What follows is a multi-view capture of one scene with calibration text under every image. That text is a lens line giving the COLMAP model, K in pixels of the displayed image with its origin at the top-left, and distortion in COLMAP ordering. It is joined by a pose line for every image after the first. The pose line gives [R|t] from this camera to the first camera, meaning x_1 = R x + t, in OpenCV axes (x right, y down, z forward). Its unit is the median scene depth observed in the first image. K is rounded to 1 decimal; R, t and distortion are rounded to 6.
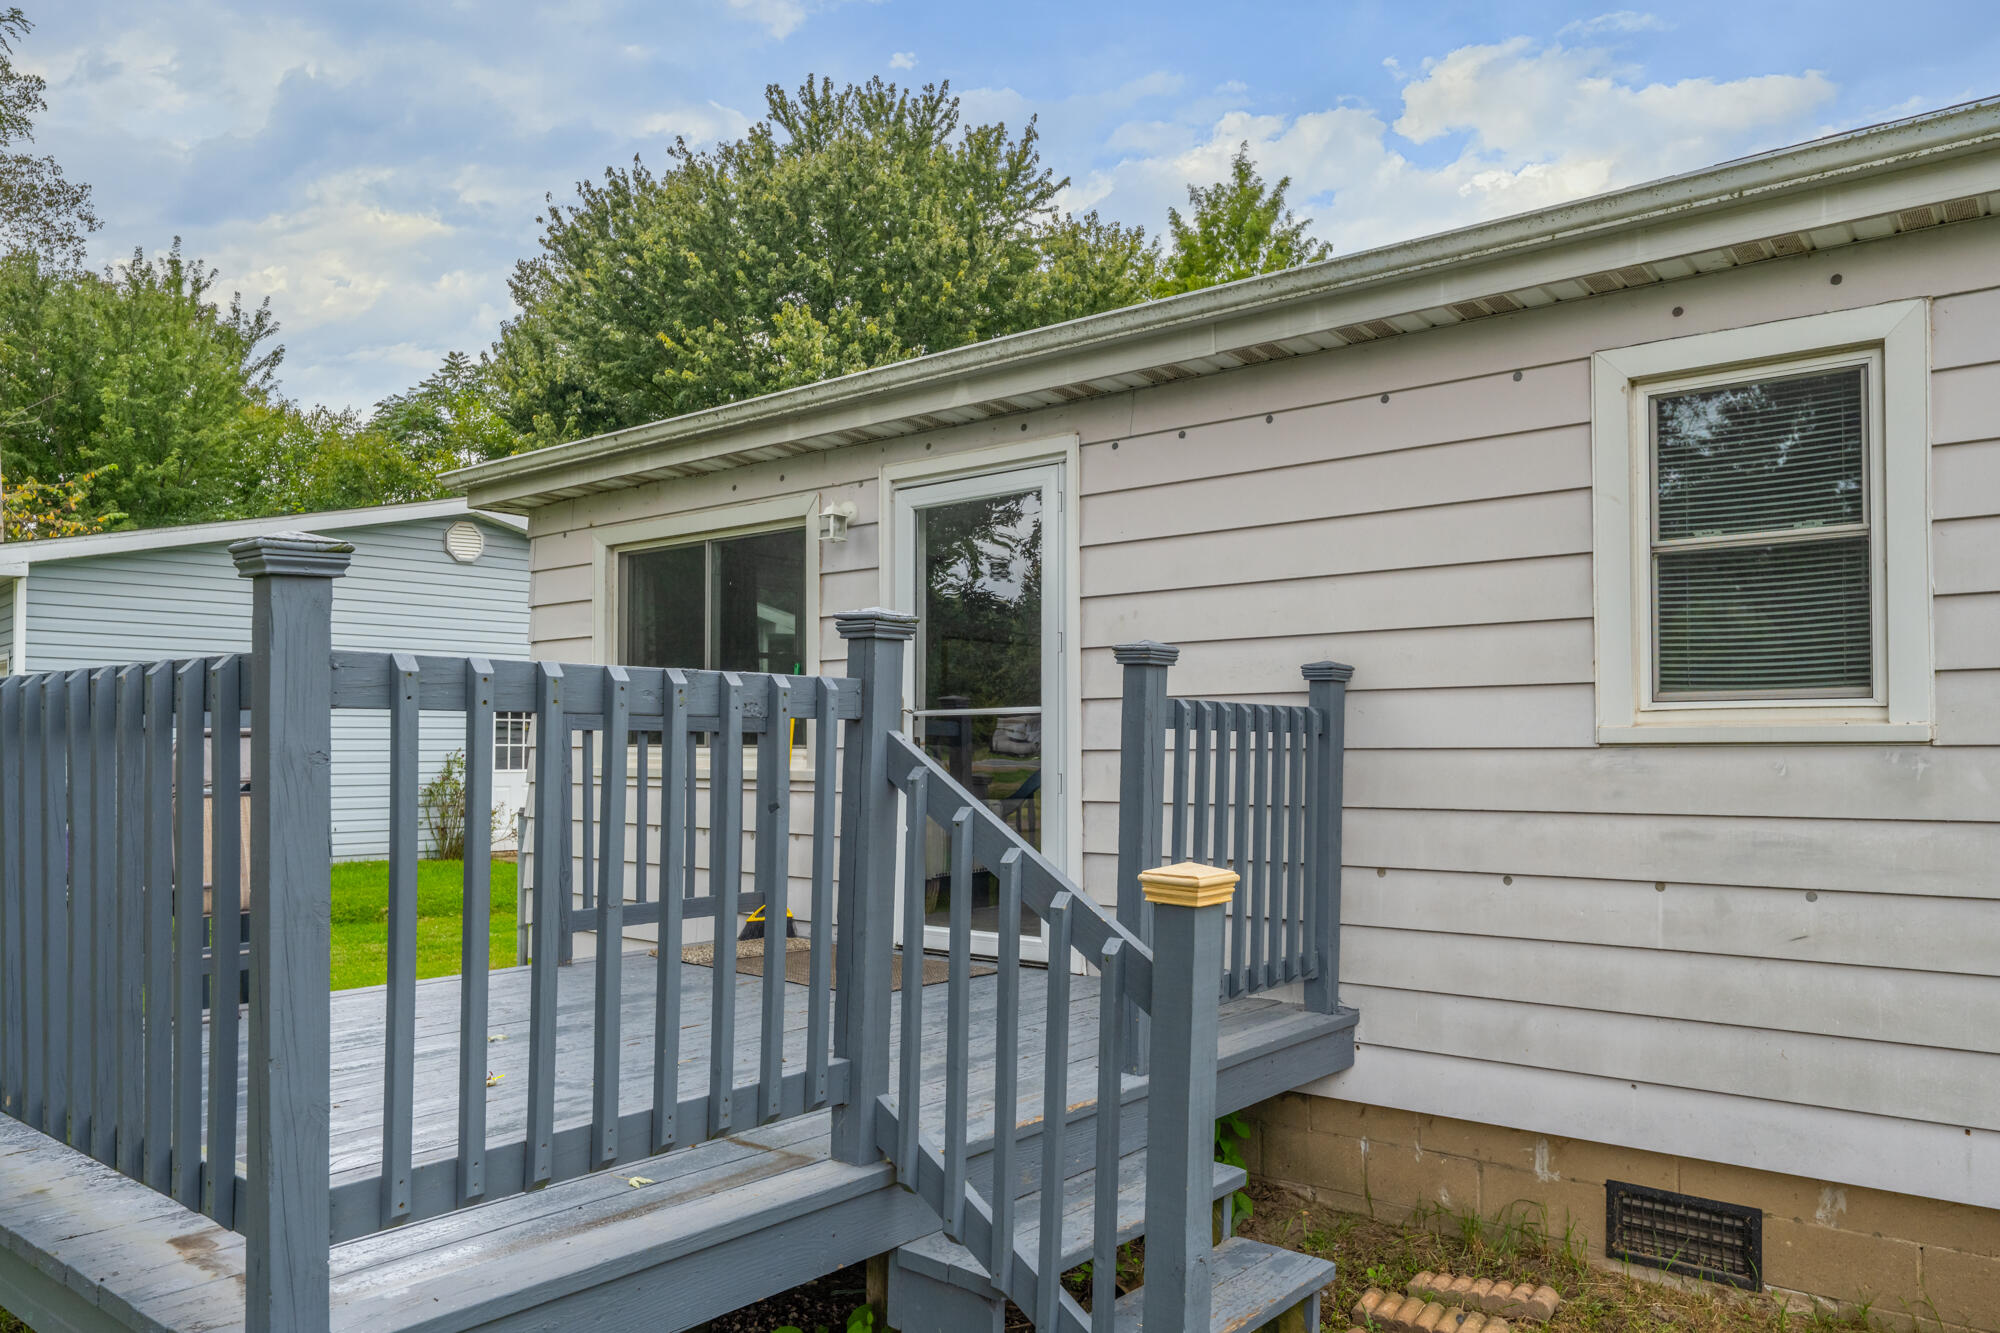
lens RADIAL K [[1421.2, 0, 990.8], [0, 1421.2, 754.1], [0, 0, 1]] dist [0.025429, -0.023480]
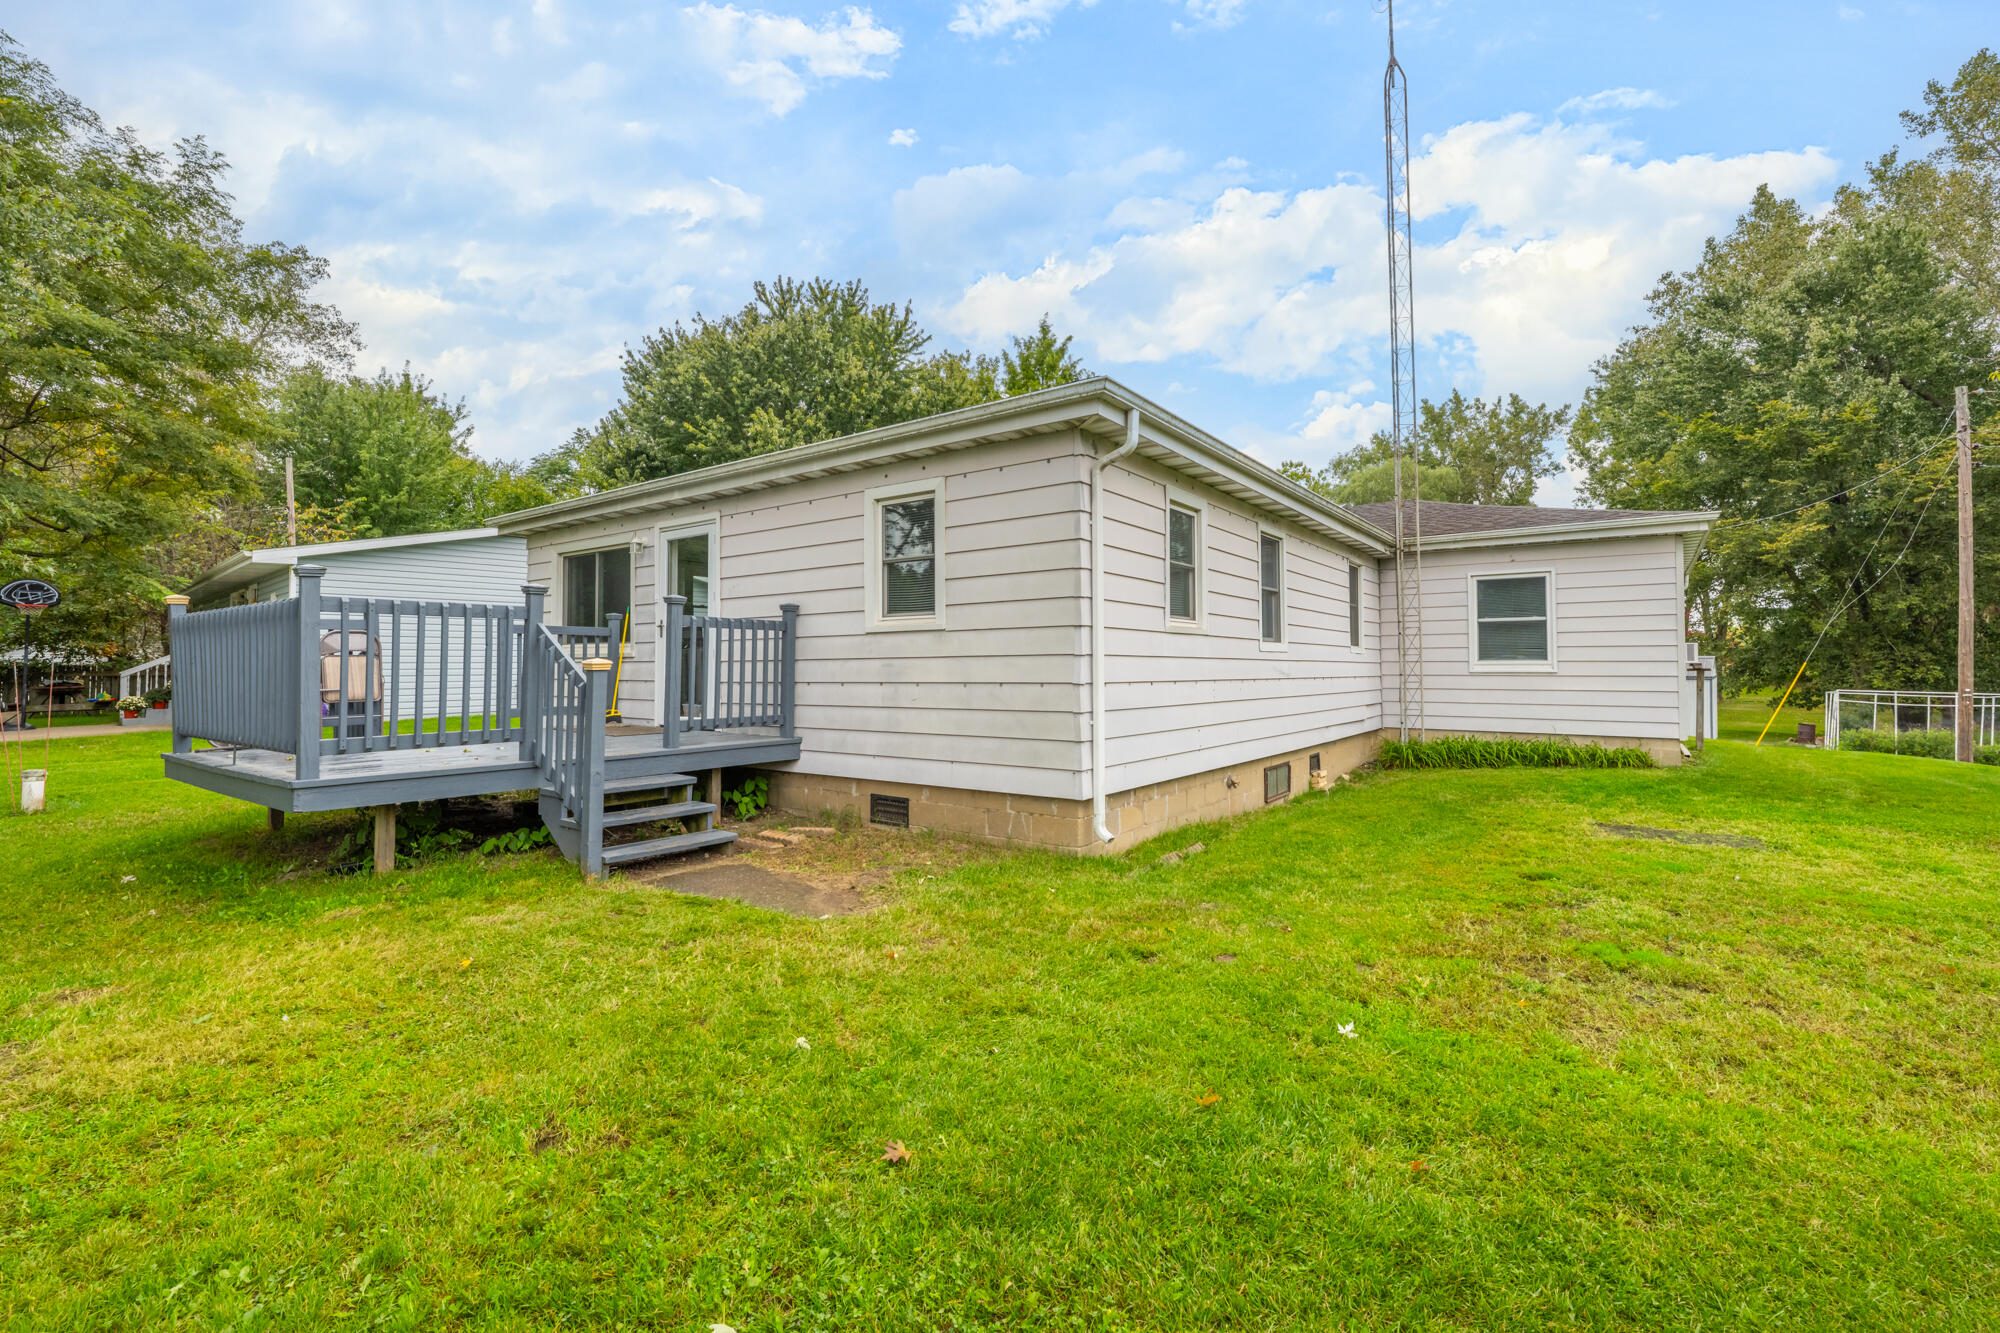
lens RADIAL K [[876.5, 0, 1000.0], [0, 876.5, 666.5], [0, 0, 1]] dist [-0.001516, 0.000147]
pose [[0.998024, -0.004777, 0.062646, 0.073581], [0.004963, 0.999984, -0.002816, 0.007960], [-0.062632, 0.003122, 0.998032, -0.087973]]
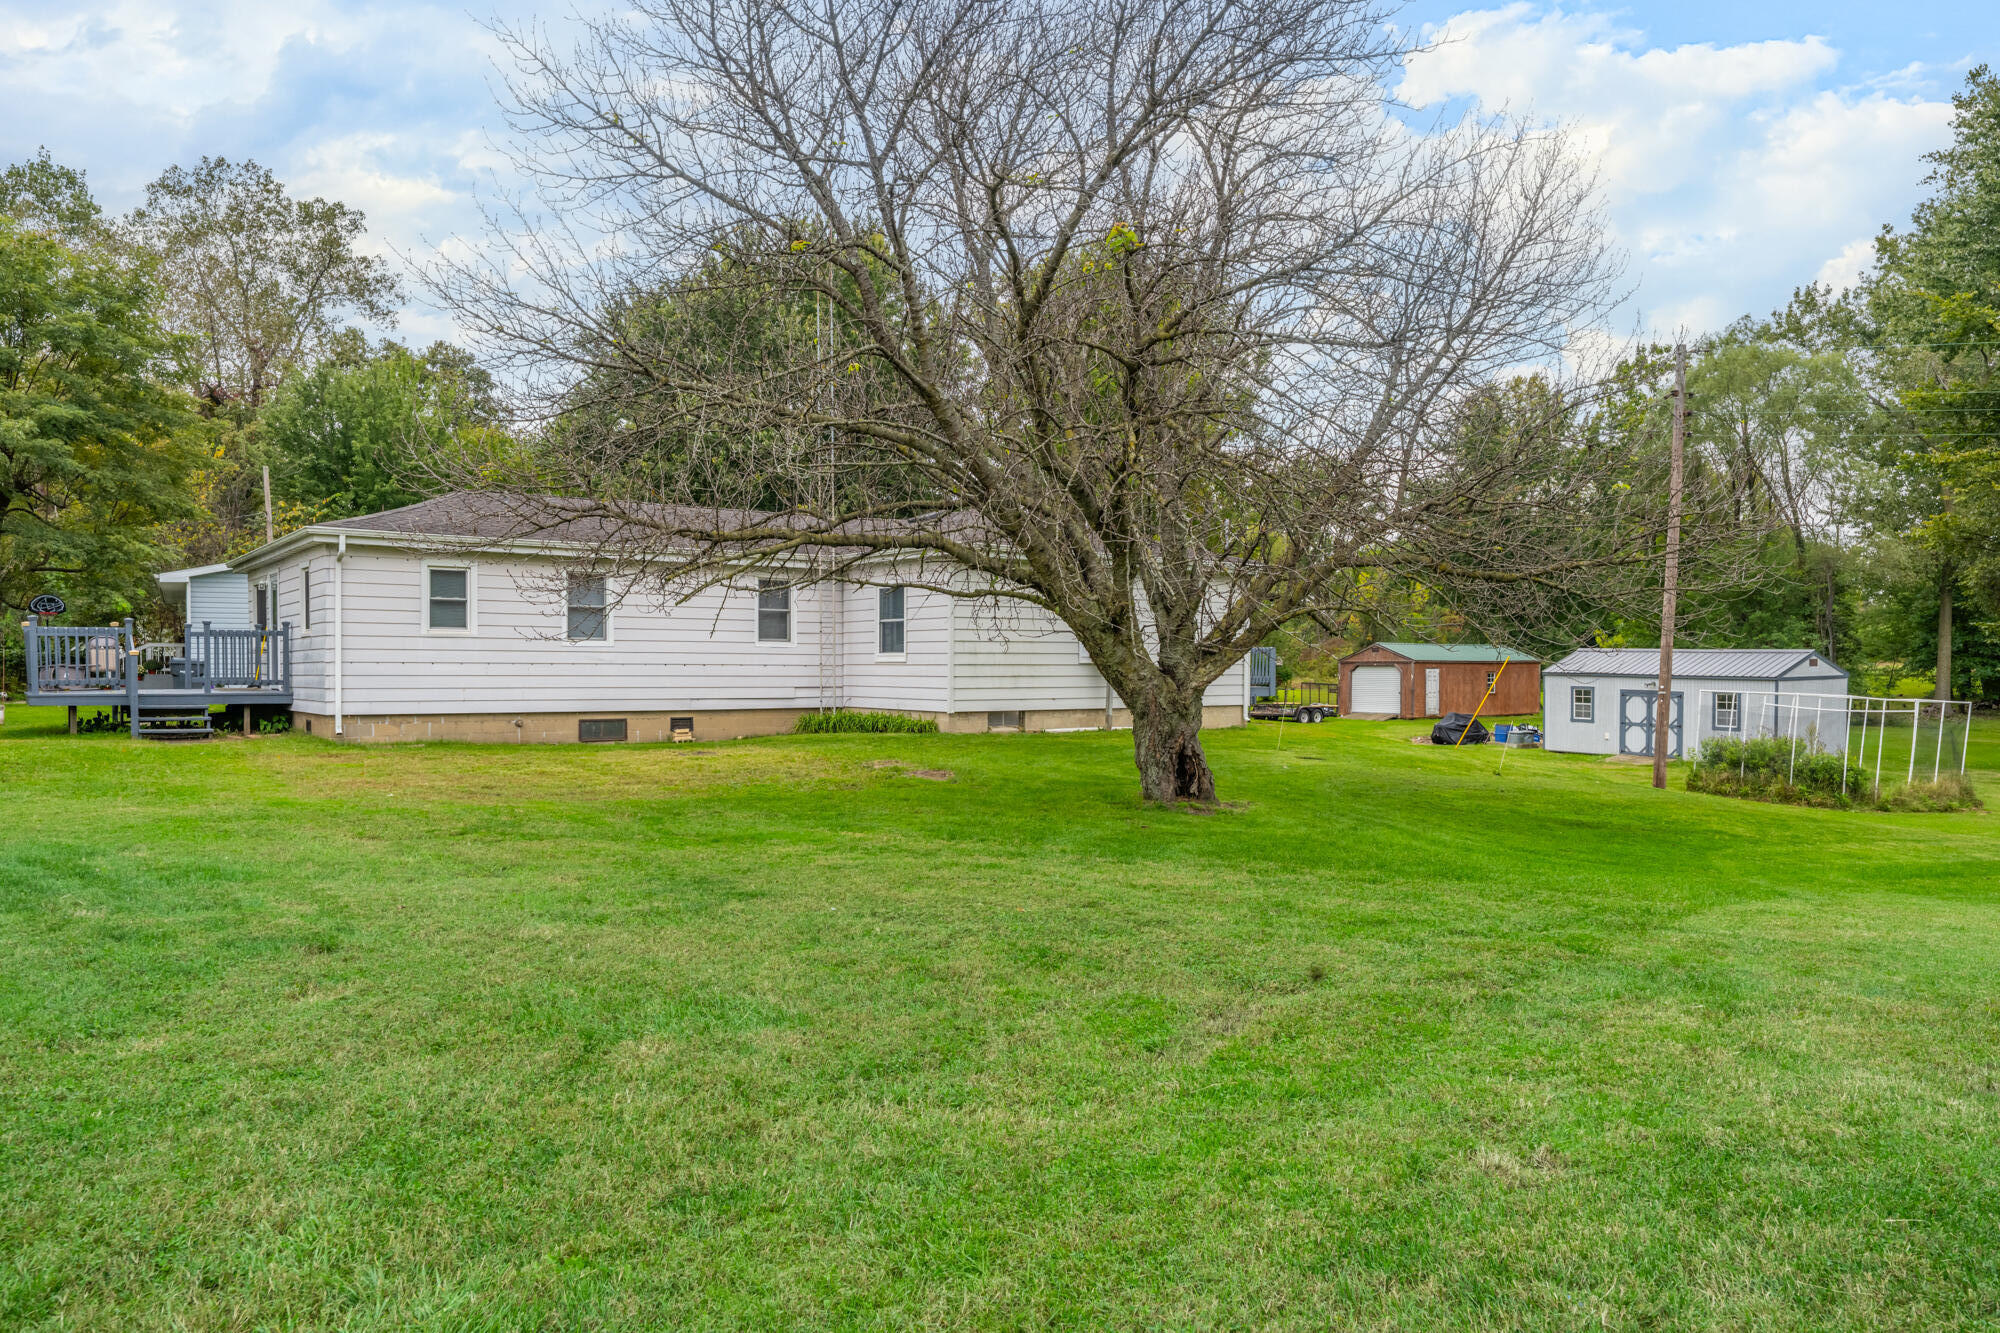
lens RADIAL K [[1421.2, 0, 990.8], [0, 1421.2, 754.1], [0, 0, 1]] dist [0.025429, -0.023480]
pose [[0.963137, 0.015783, -0.268546, 0.593990], [0.000771, 0.998111, 0.061427, 0.013522], [0.269009, -0.059369, 0.961306, -0.469239]]
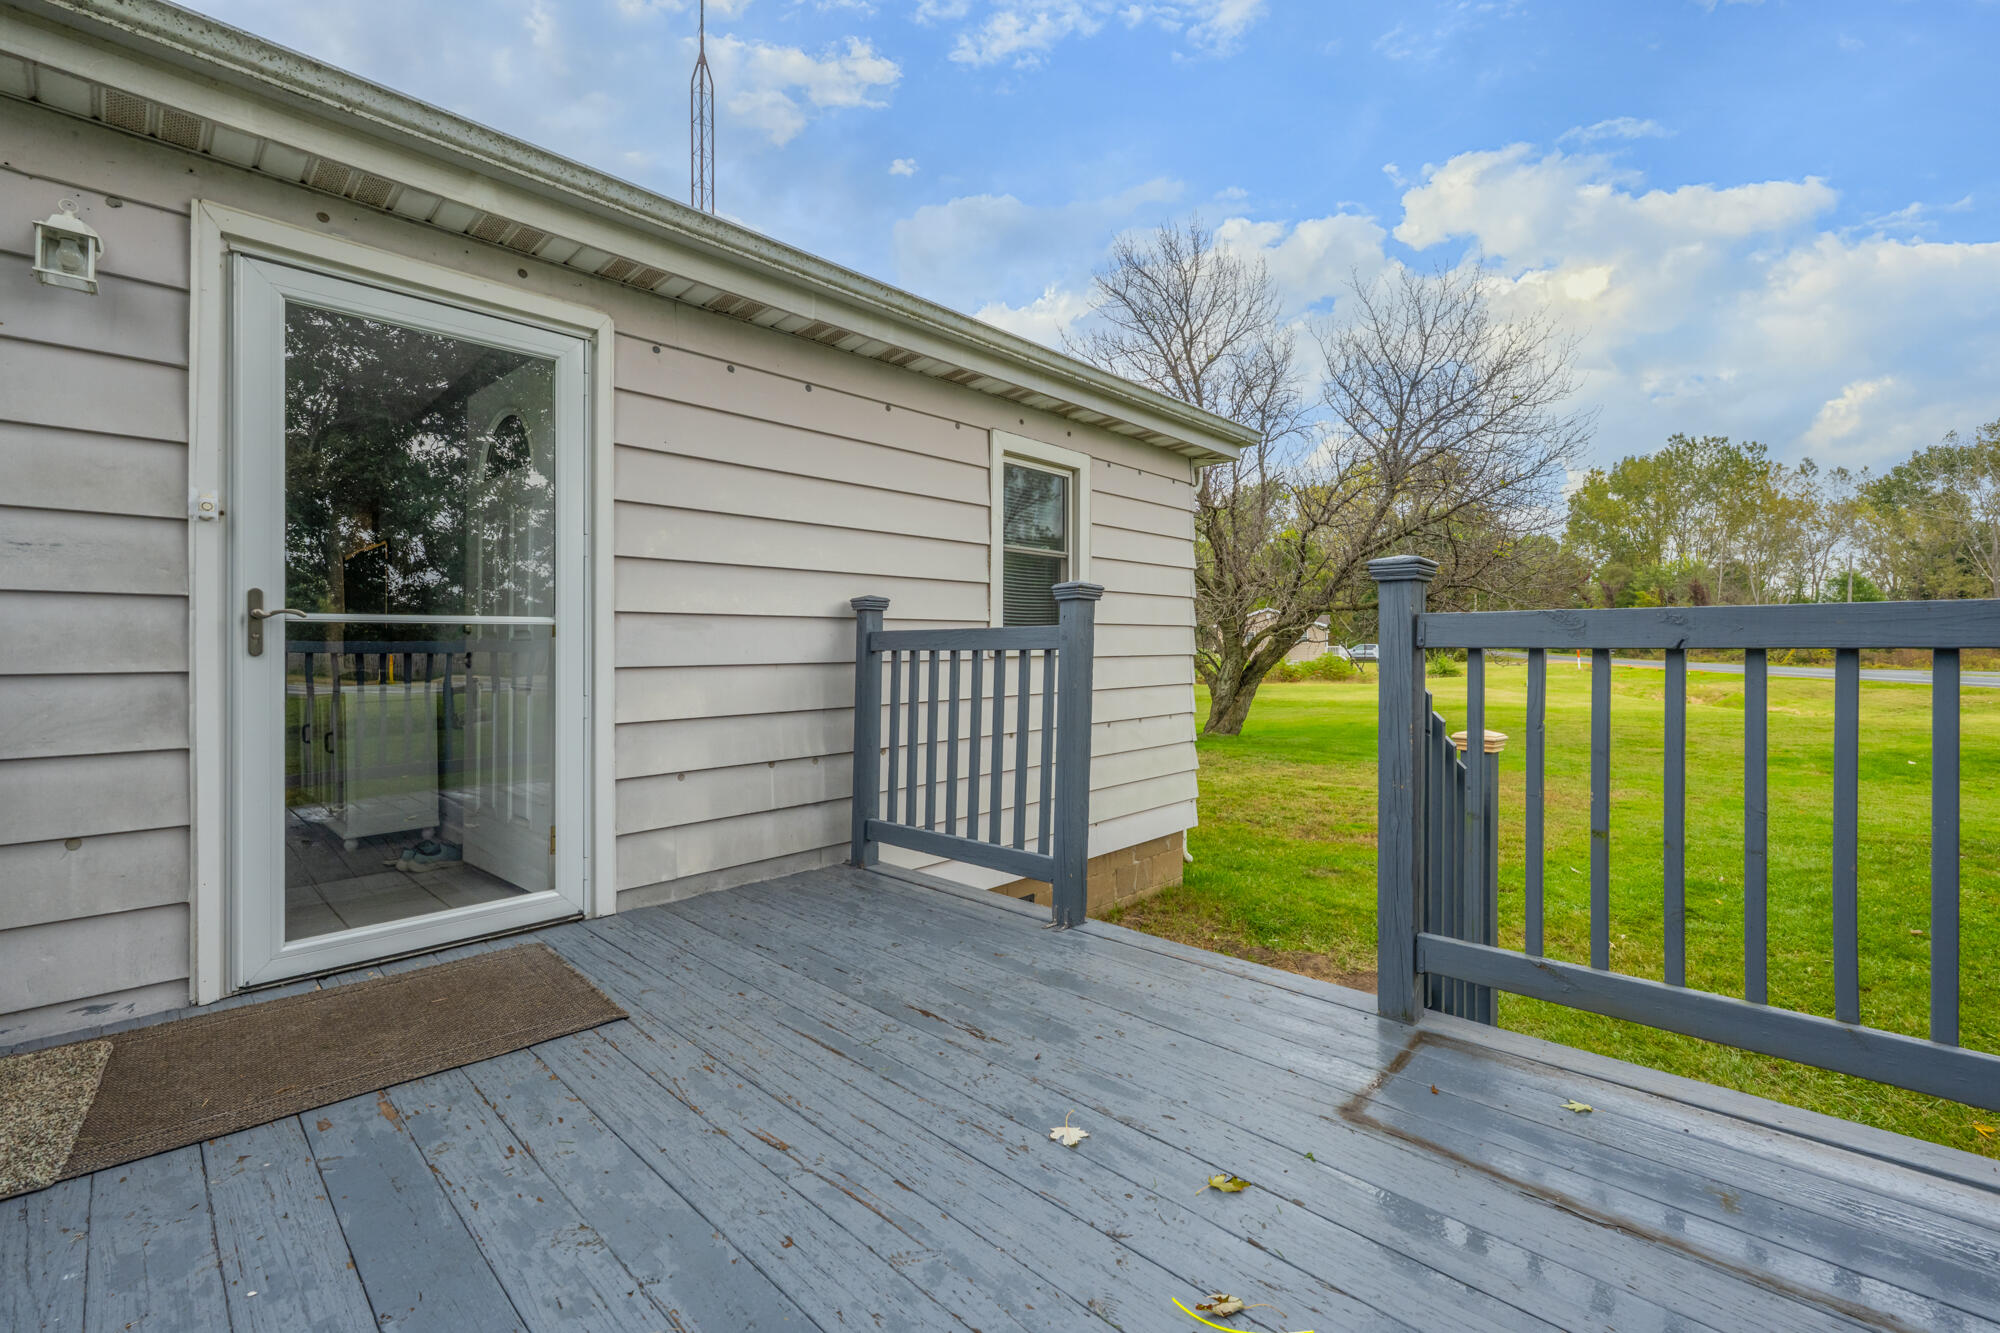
lens RADIAL K [[838.9, 0, 1001.3], [0, 838.9, 651.2], [0, 0, 1]] dist [0.000389, 0.000068]
pose [[0.061762, -0.008478, 0.998055, -0.074226], [0.006979, 0.999943, 0.008062, -0.002964], [-0.998067, 0.006467, 0.061817, 0.119362]]
